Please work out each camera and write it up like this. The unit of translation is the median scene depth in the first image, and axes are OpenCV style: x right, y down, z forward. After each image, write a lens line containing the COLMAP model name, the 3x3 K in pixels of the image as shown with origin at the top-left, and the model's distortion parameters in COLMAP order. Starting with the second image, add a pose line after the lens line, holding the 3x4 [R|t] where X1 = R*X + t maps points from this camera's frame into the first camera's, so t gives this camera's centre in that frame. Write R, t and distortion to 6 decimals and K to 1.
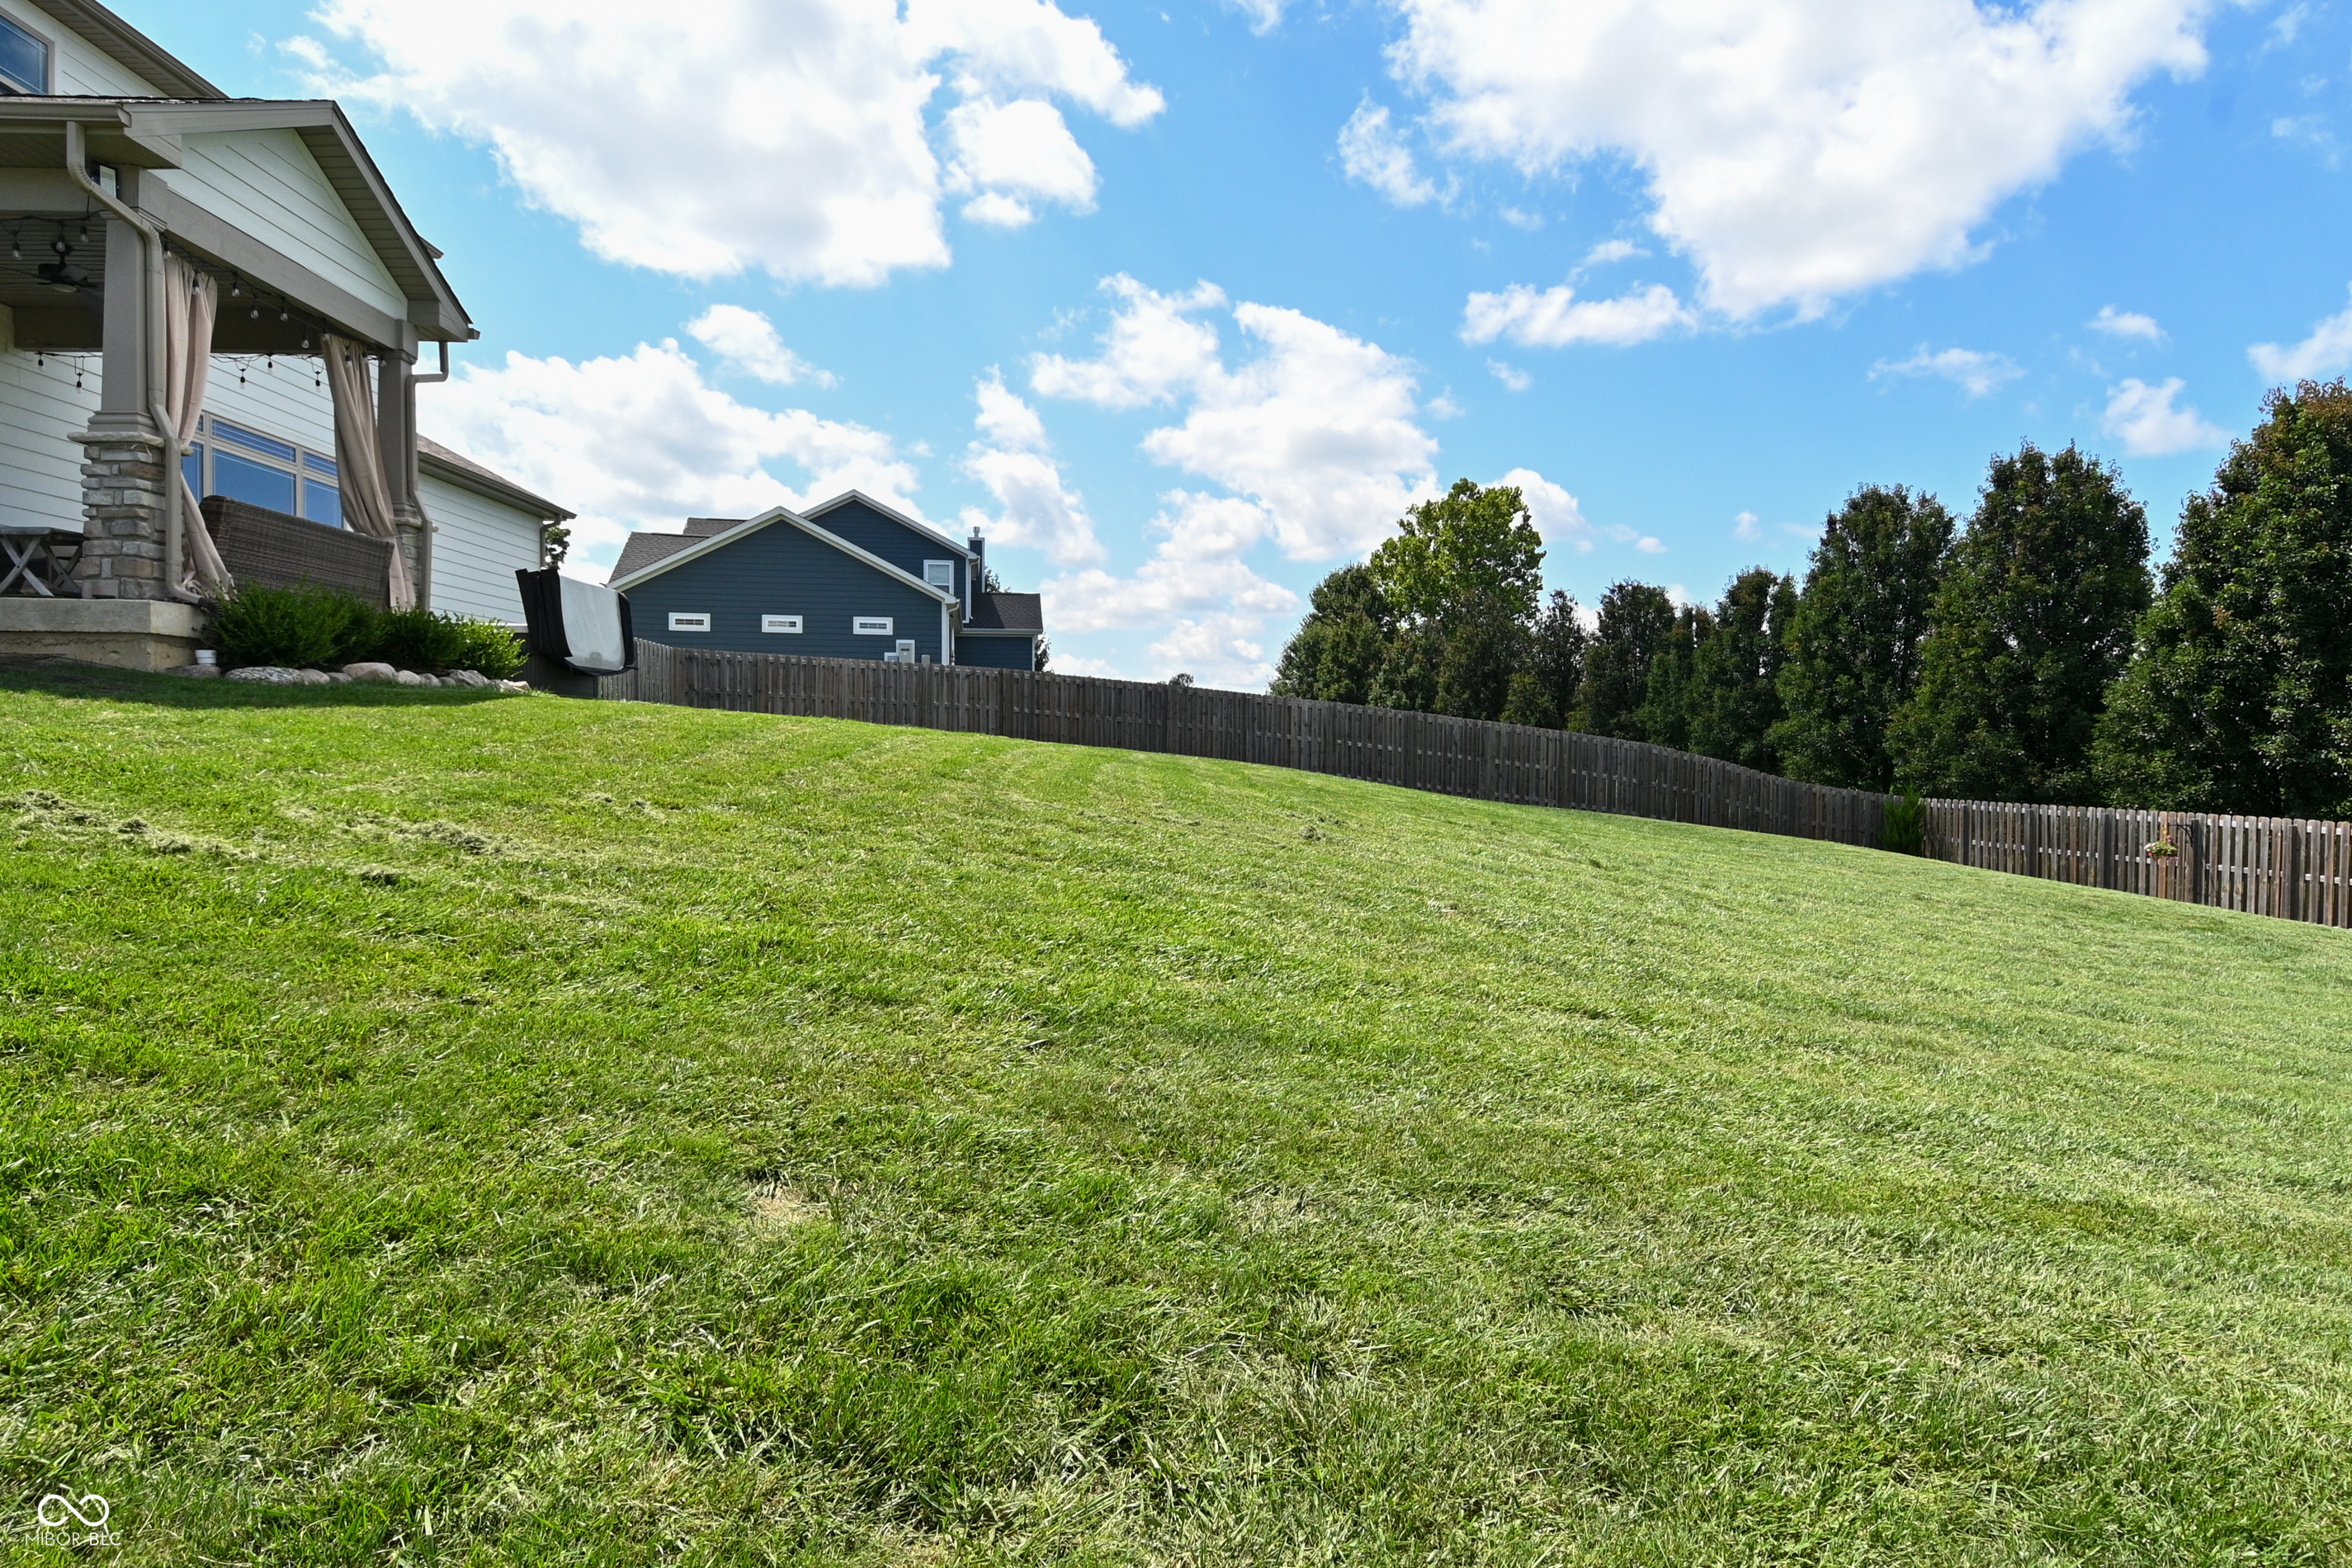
lens RADIAL K [[1232.1, 0, 1176.0], [0, 1232.1, 784.0], [0, 0, 1]] dist [0.006005, -0.022836]
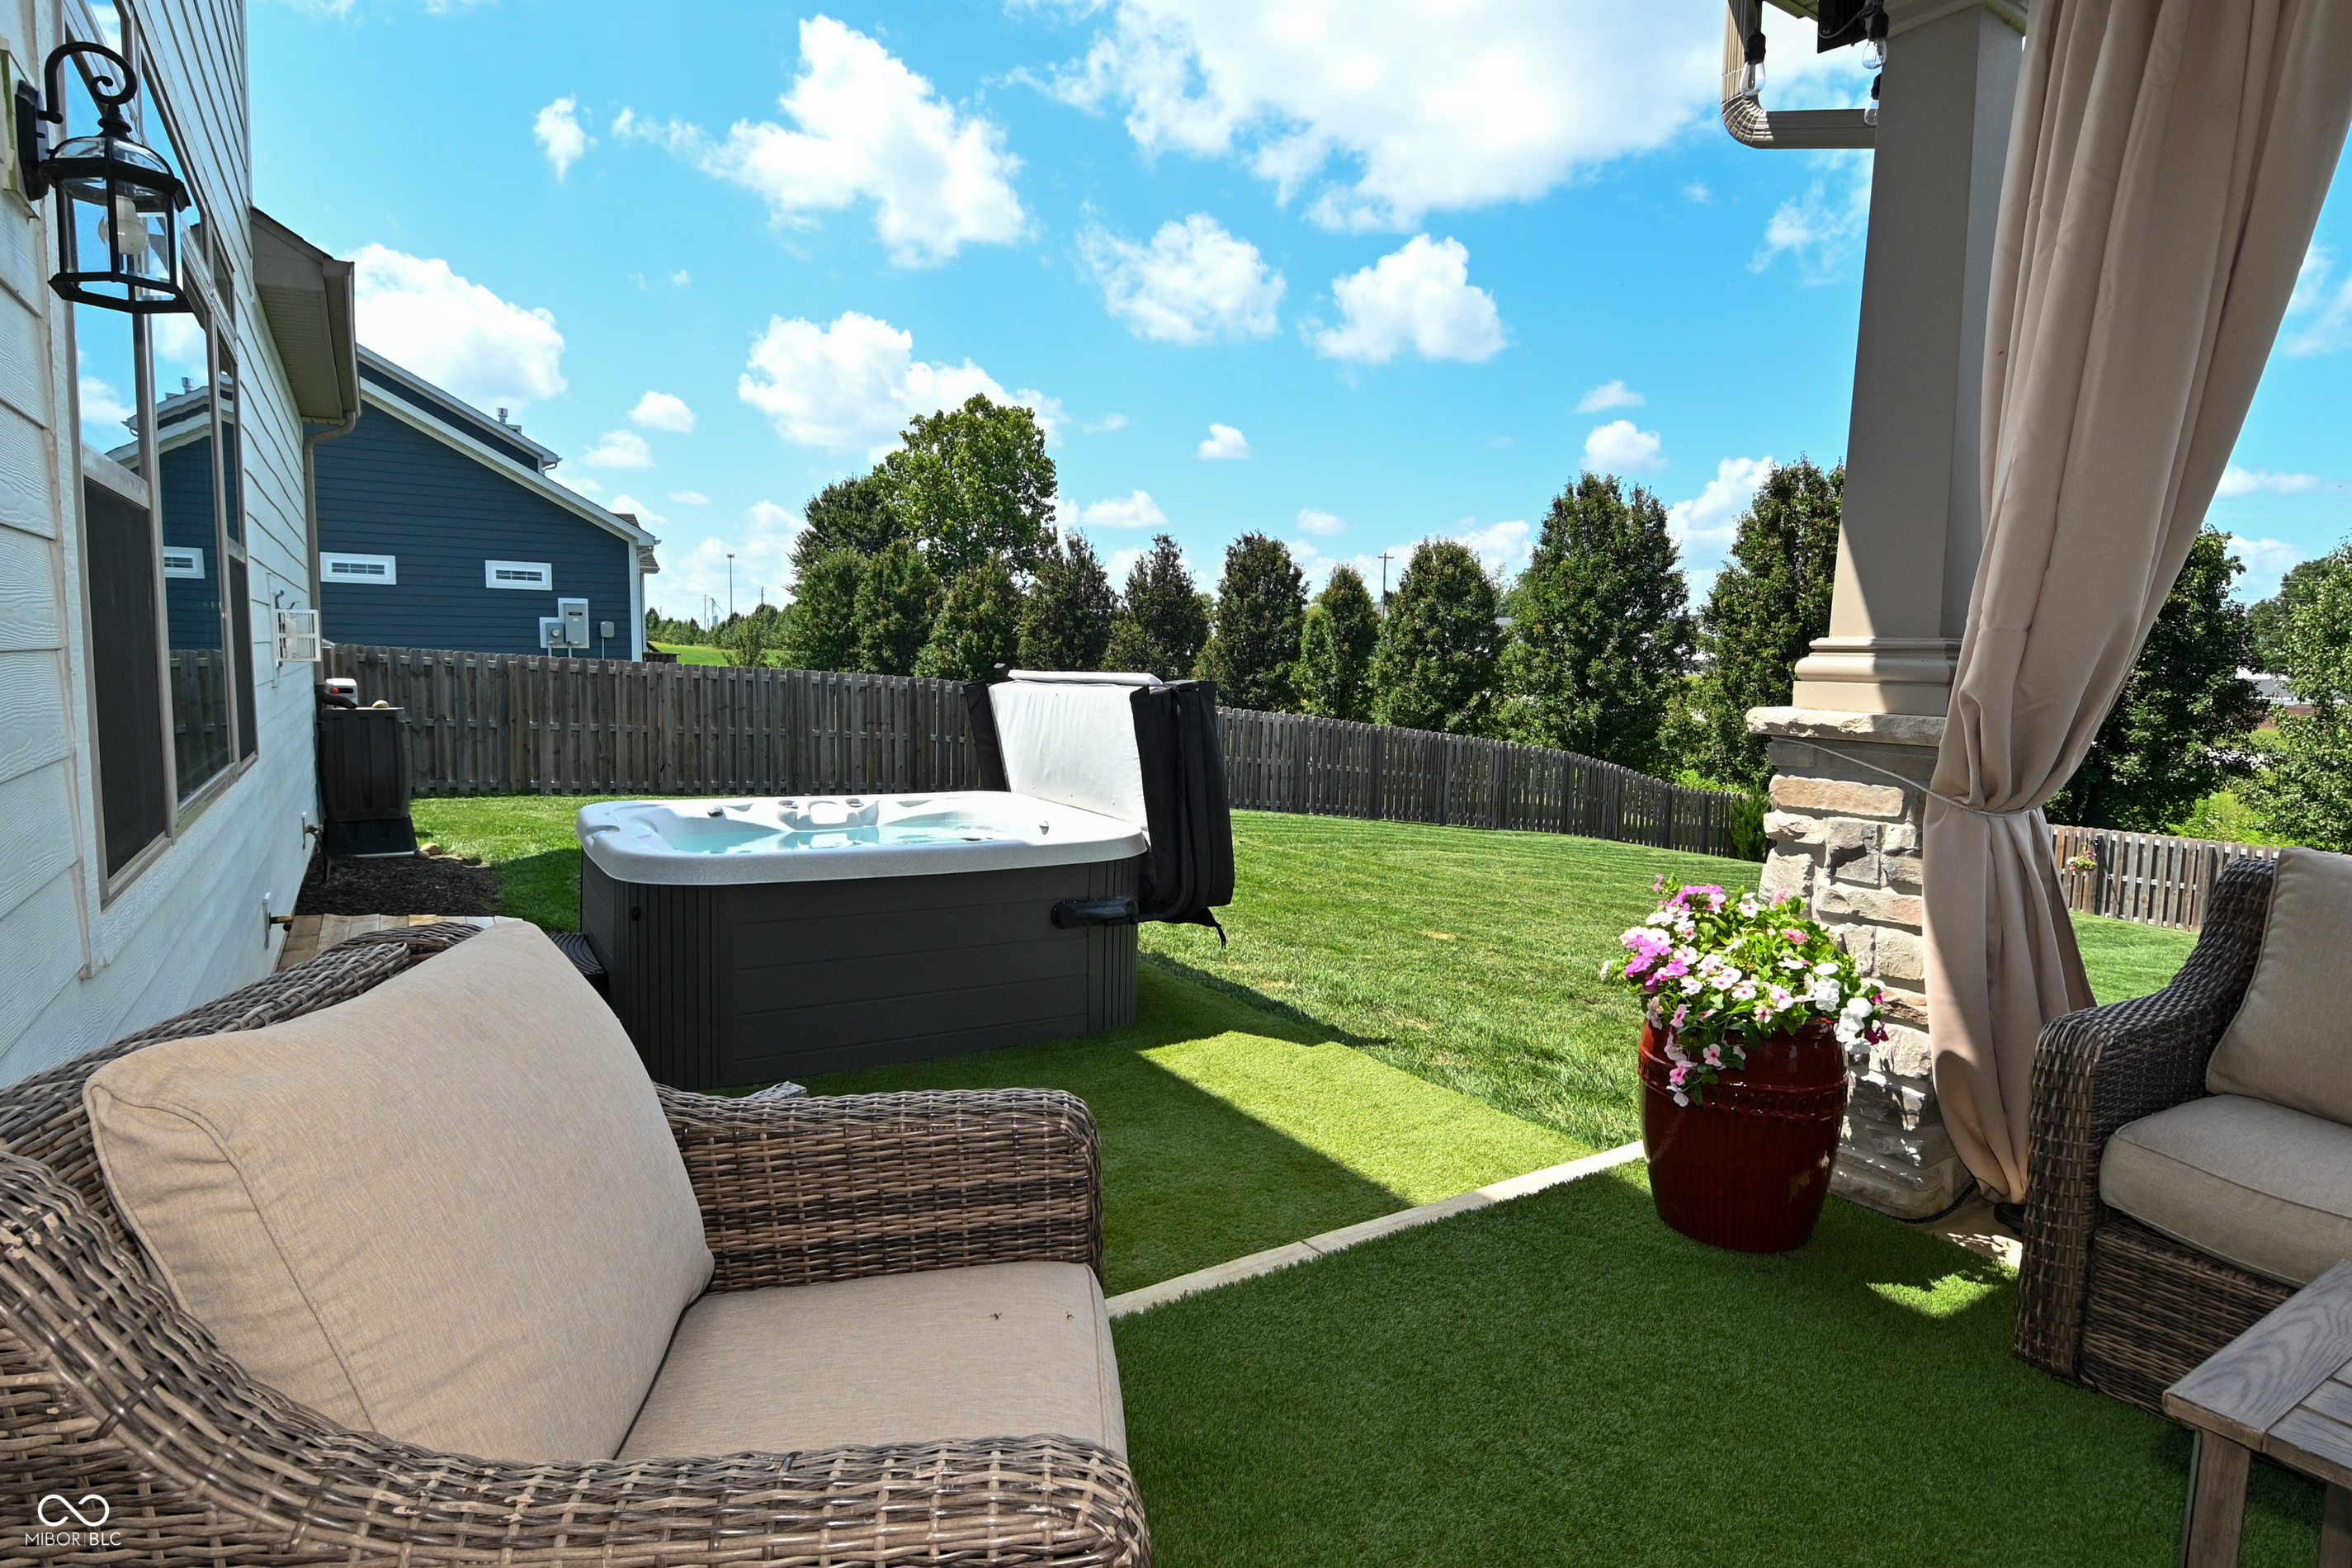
lens RADIAL K [[1232.1, 0, 1176.0], [0, 1232.1, 784.0], [0, 0, 1]] dist [0.006005, -0.022836]
pose [[0.873065, -0.046100, 0.485420, -0.263858], [0.009065, 0.996883, 0.078369, -0.066033], [-0.487520, -0.064021, 0.870762, 0.253007]]
